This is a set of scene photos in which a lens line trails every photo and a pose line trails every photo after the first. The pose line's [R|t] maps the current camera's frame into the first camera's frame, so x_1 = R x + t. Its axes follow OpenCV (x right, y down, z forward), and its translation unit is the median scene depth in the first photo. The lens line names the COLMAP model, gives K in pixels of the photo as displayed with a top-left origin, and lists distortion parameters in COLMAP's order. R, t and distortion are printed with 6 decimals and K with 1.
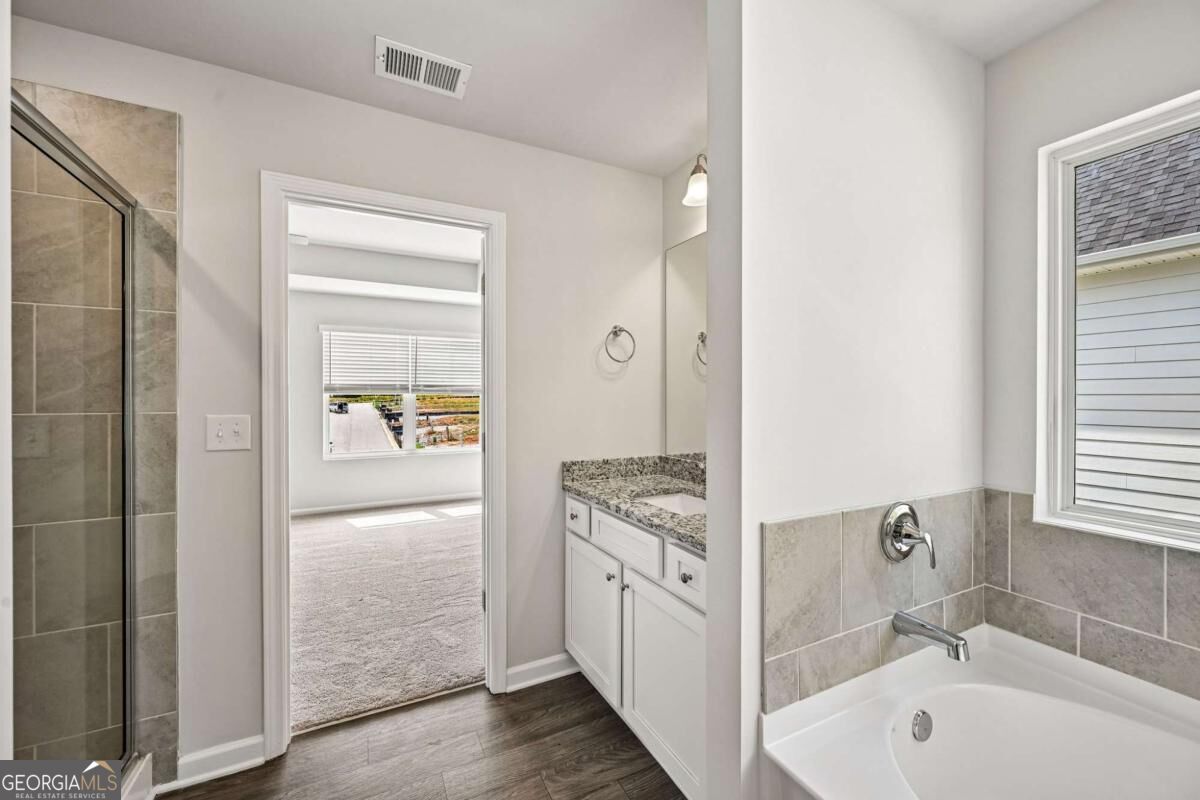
lens RADIAL K [[473.2, 0, 600.0], [0, 473.2, 400.0], [0, 0, 1]] dist [-0.001991, -0.000365]
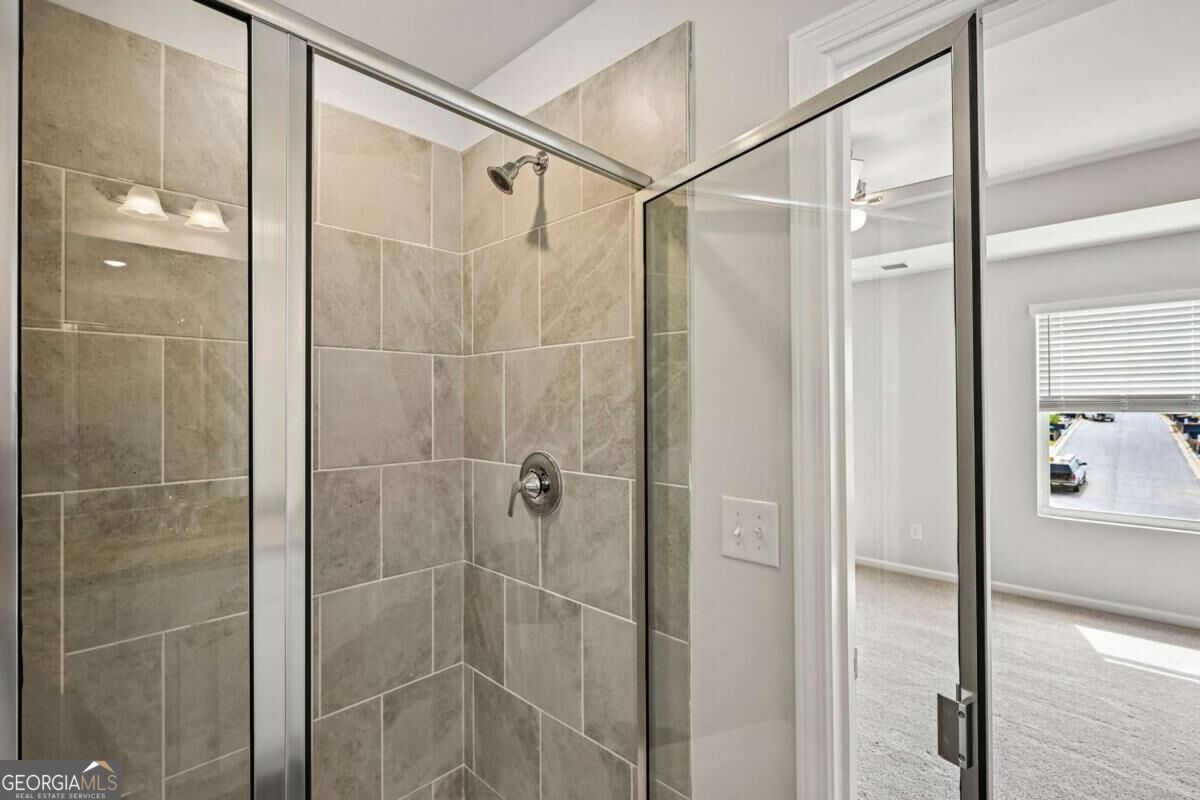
lens RADIAL K [[553.0, 0, 600.0], [0, 553.0, 400.0], [0, 0, 1]] dist [-0.001405, -0.000250]
pose [[0.323182, -0.006553, -0.946314, -0.107564], [0.002928, 0.999978, -0.005925, -0.041654], [0.946332, -0.000855, 0.323194, 0.307520]]
